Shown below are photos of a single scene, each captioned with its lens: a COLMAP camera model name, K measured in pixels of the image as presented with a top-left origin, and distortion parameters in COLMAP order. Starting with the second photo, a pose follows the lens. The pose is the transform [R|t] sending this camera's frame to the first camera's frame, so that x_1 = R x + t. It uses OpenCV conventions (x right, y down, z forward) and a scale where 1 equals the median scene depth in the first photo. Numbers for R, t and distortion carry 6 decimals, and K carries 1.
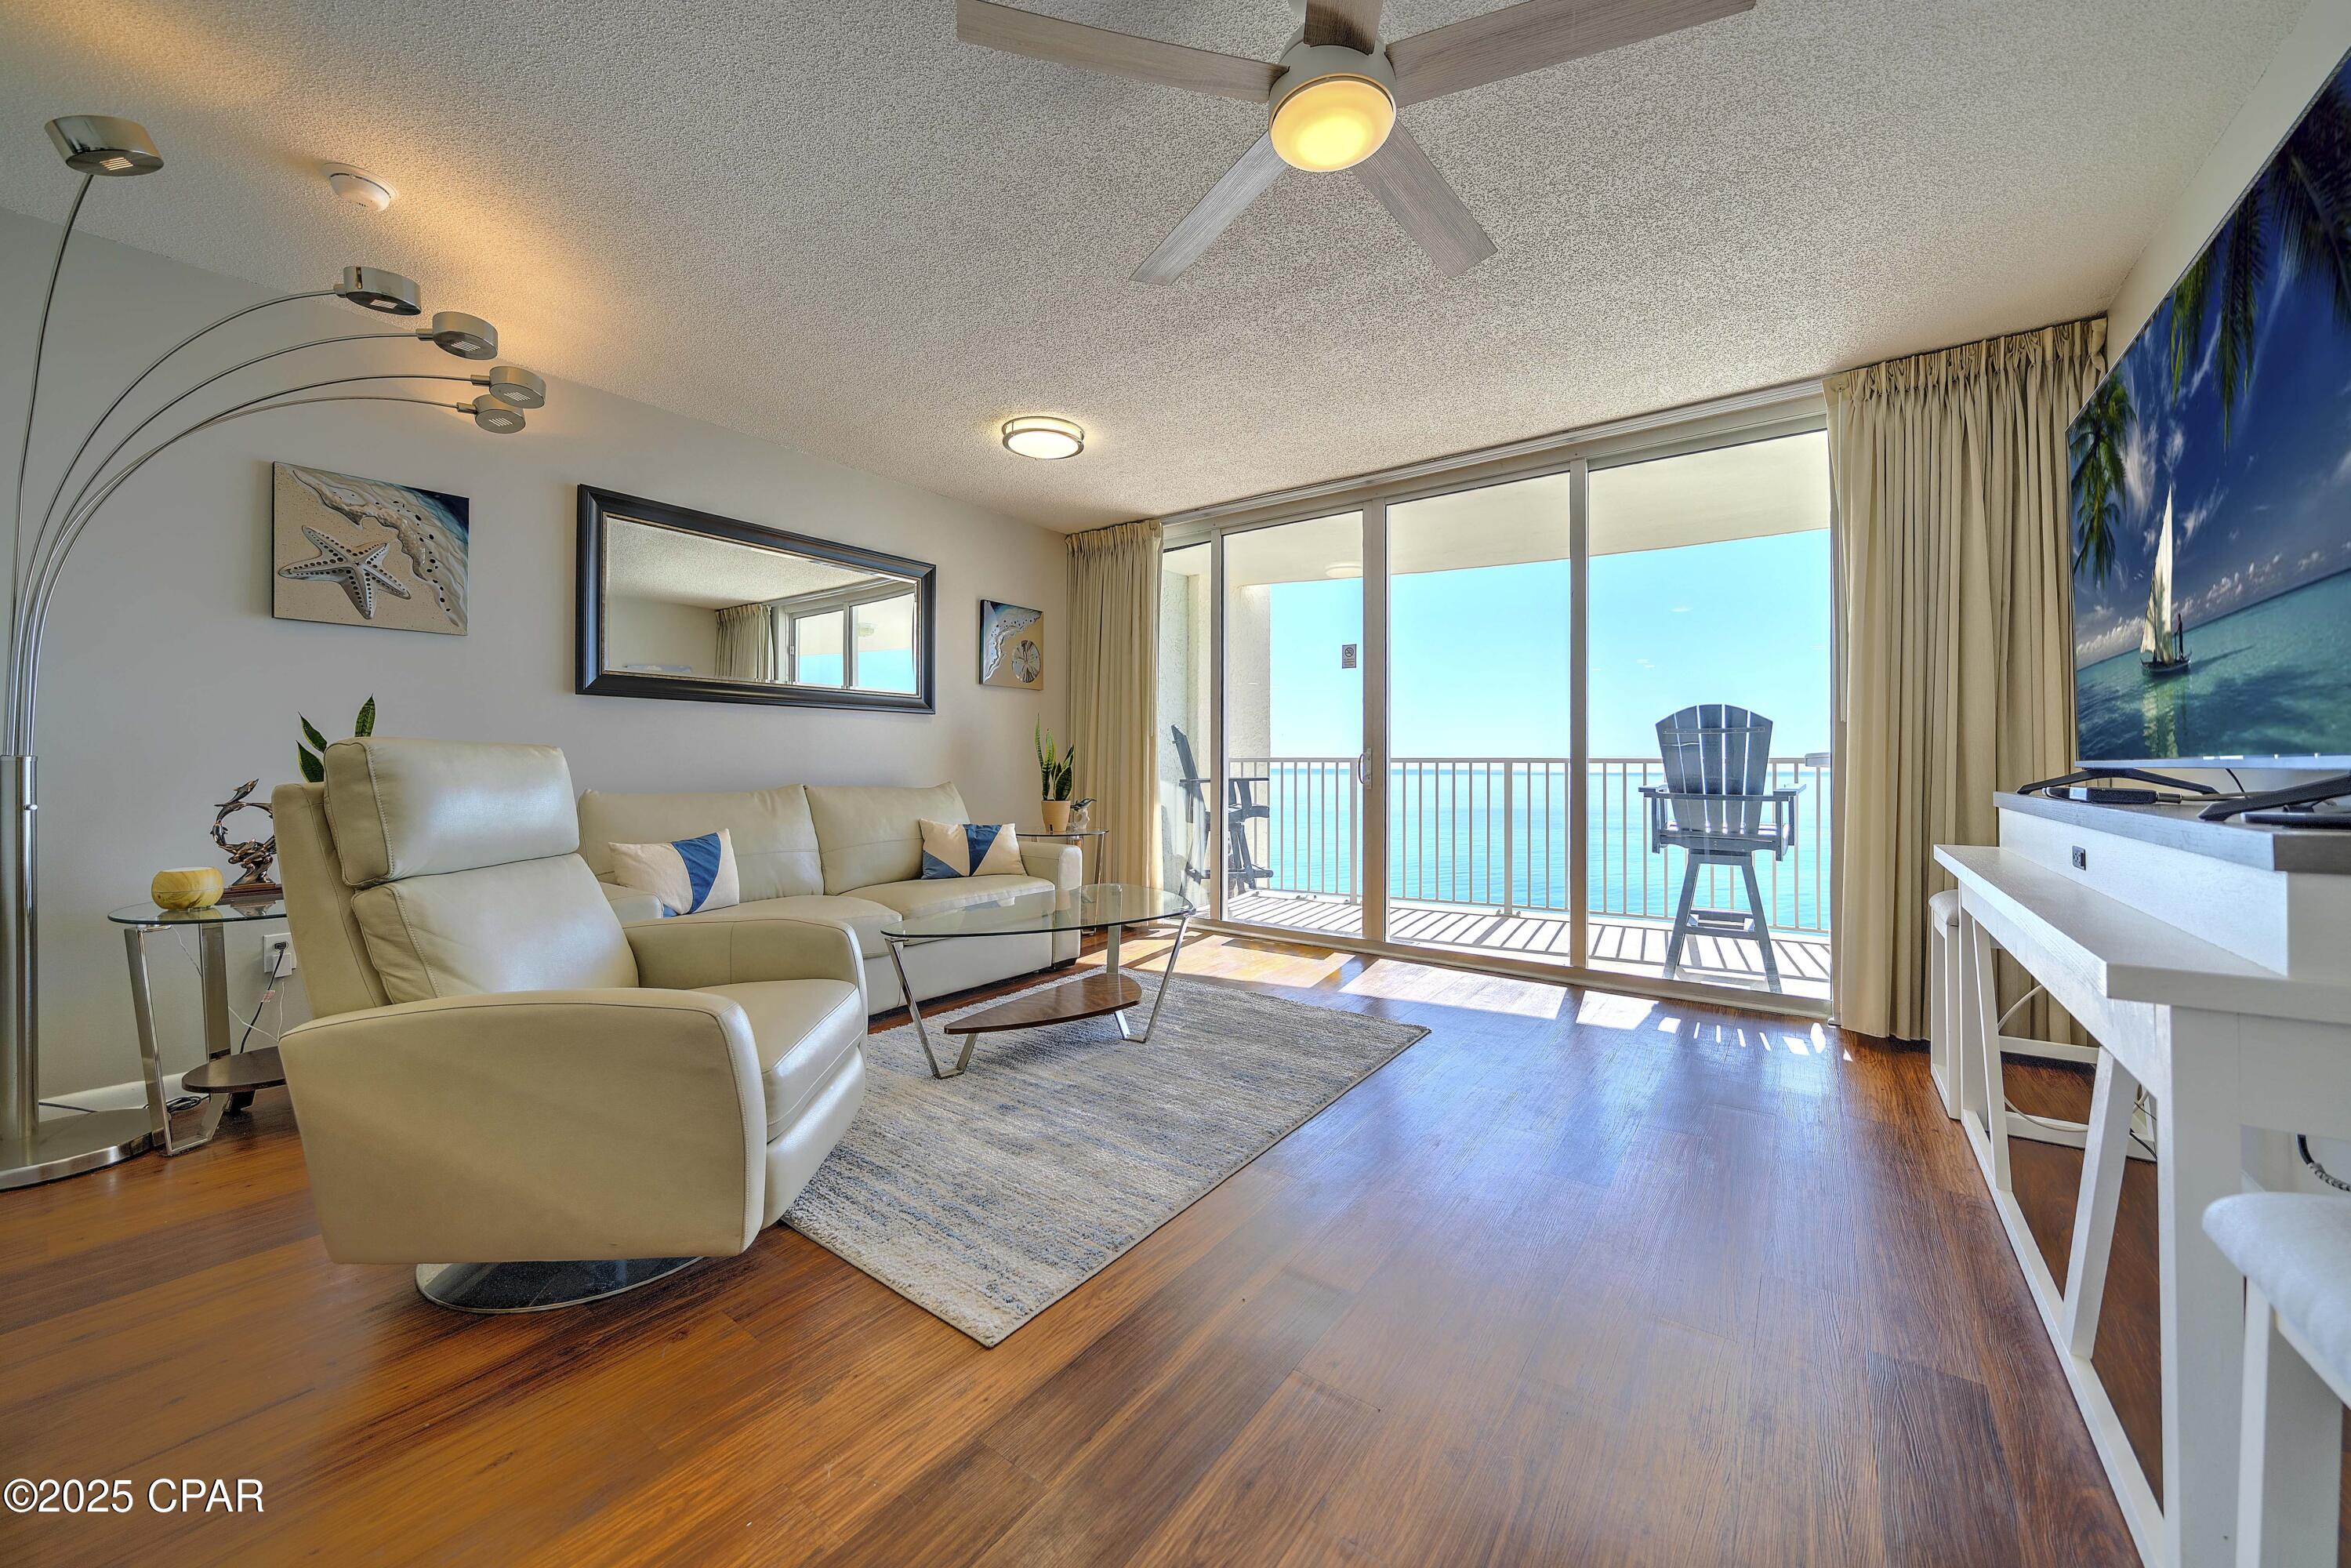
lens RADIAL K [[849.8, 0, 1159.4], [0, 849.8, 758.8], [0, 0, 1]] dist [-0.000343, -0.000384]
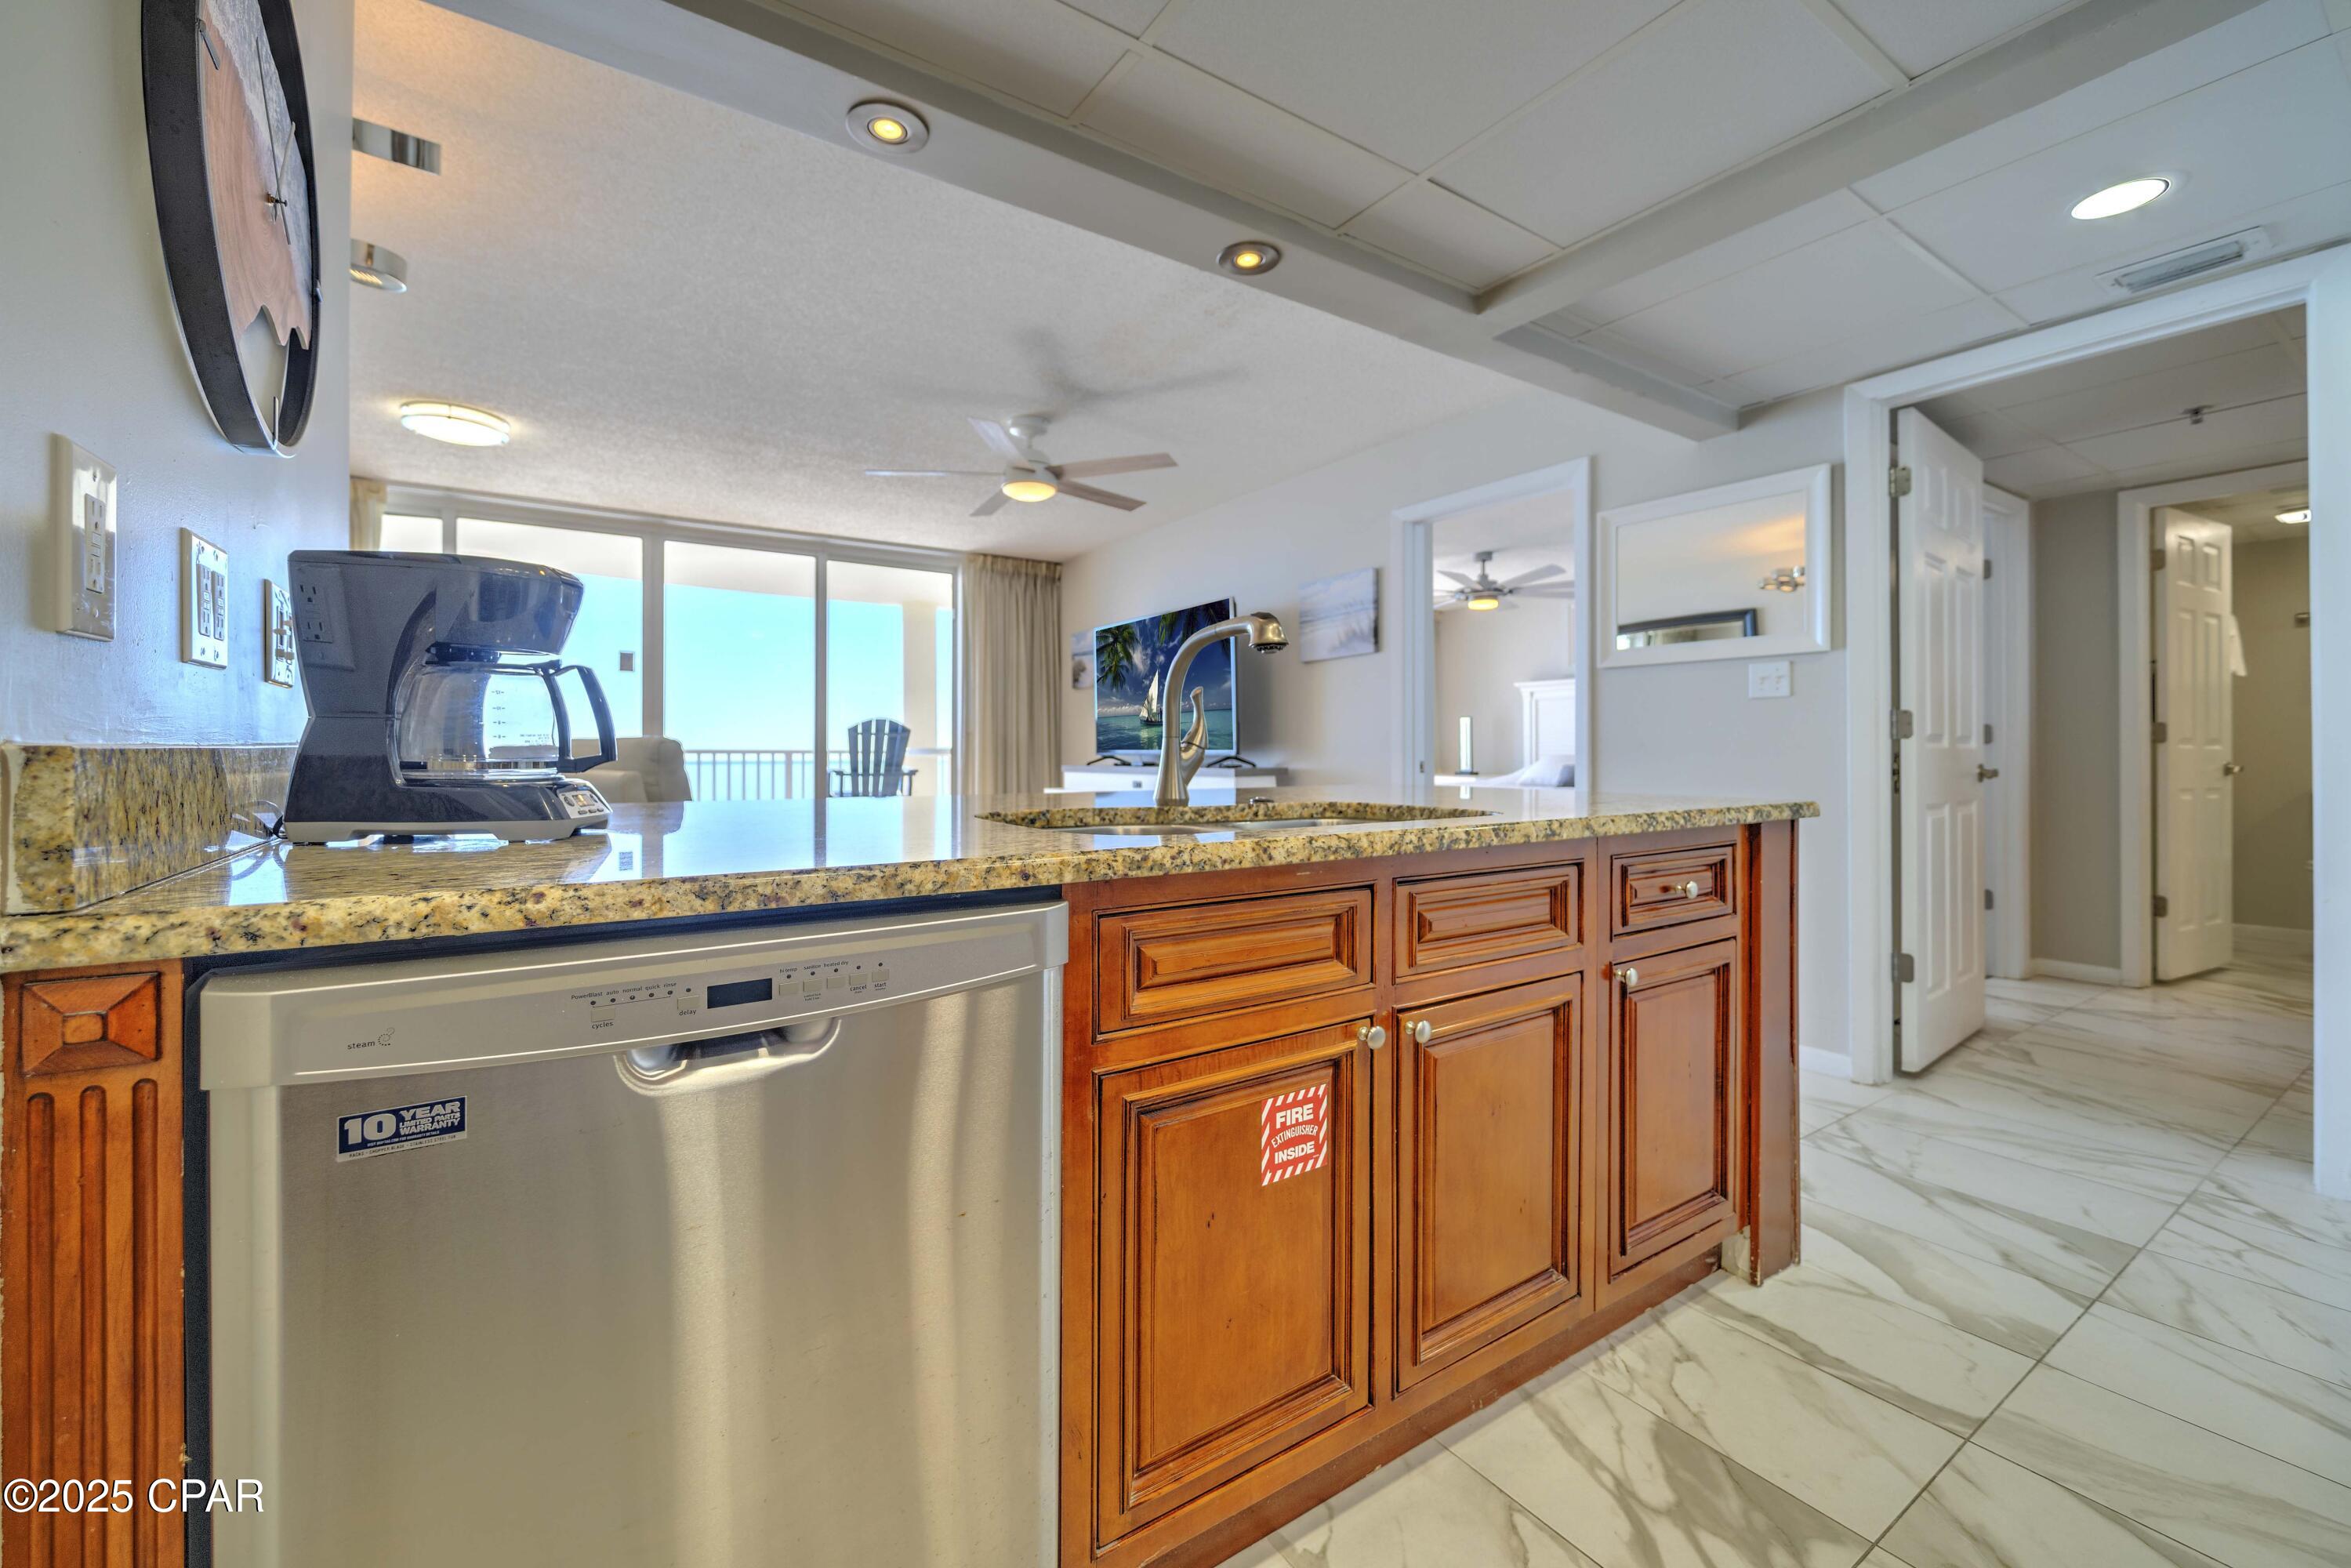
lens RADIAL K [[928.0, 0, 1150.2], [0, 928.0, 748.4], [0, 0, 1]] dist [0.000733, 0.000125]
pose [[0.344907, -0.000641, 0.938637, -0.866819], [0.003193, 0.999995, -0.000491, -0.002912], [-0.938631, 0.003167, 0.344907, -0.093144]]
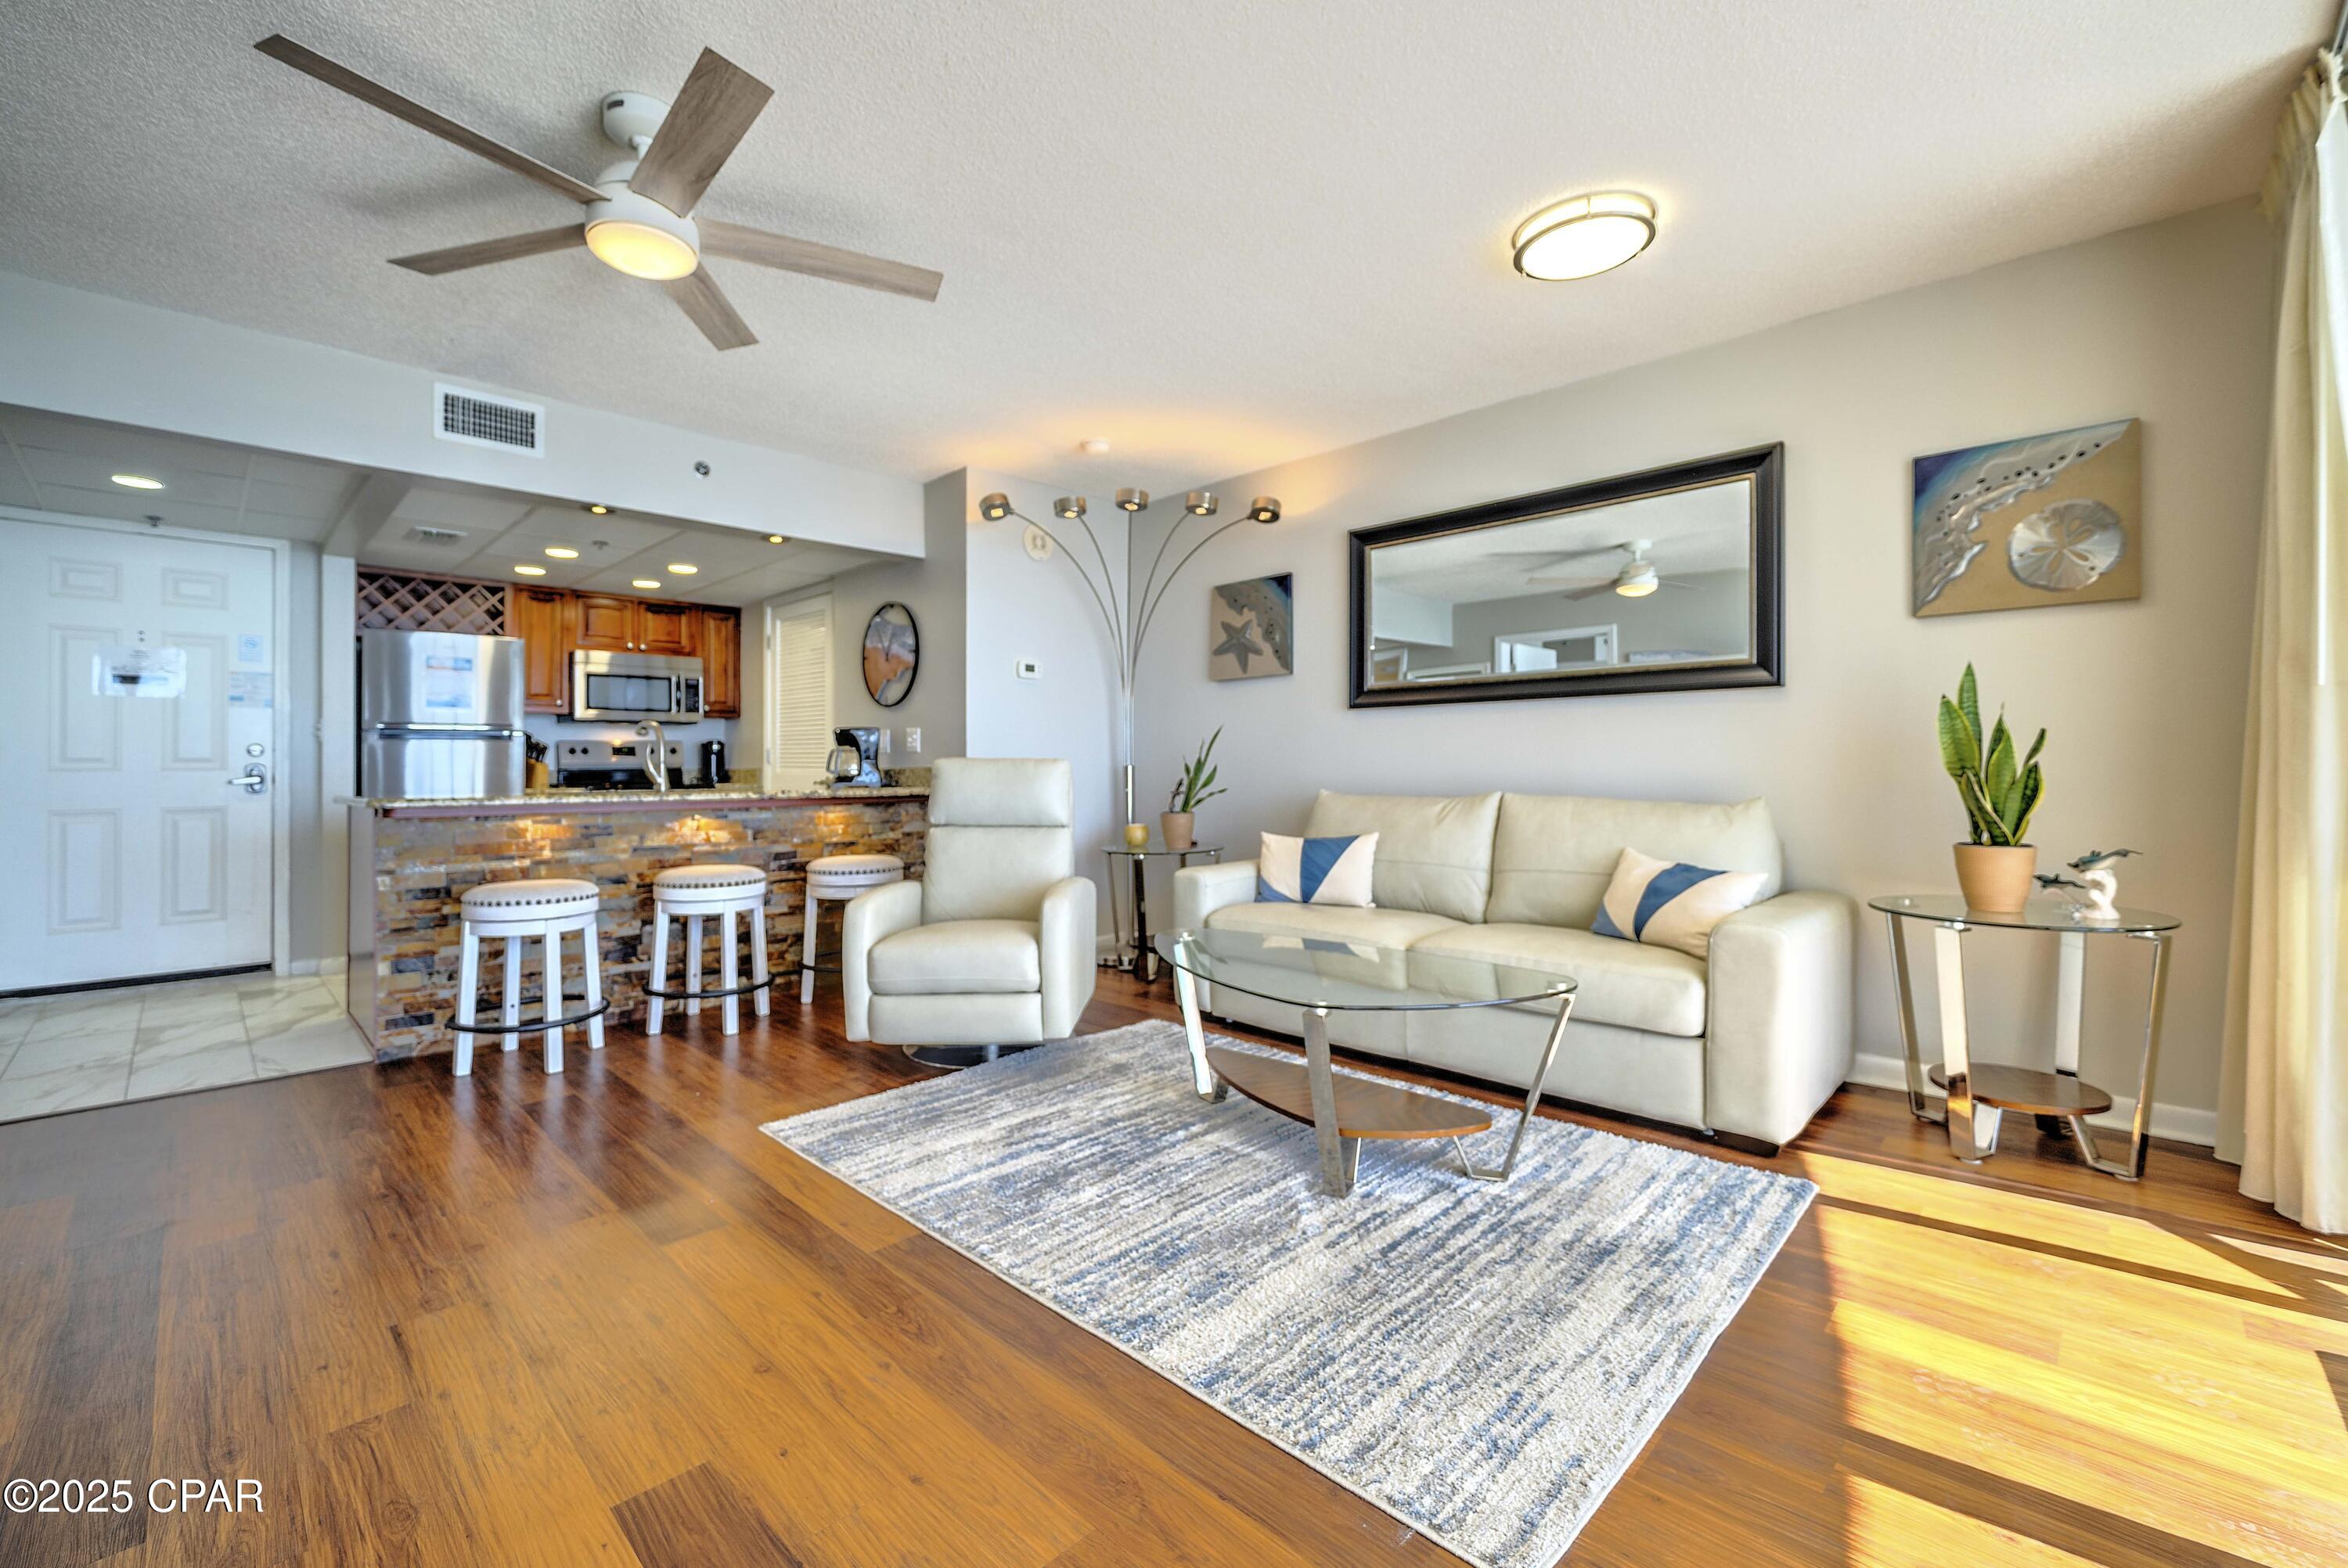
lens RADIAL K [[969.2, 0, 1123.9], [0, 969.2, 759.6], [0, 0, 1]] dist [-0.007886, -0.000006]
pose [[-0.150693, -0.010423, -0.988526, 0.570084], [0.007983, 0.999899, -0.011760, 0.005770], [0.988548, -0.009663, -0.150595, 0.736730]]
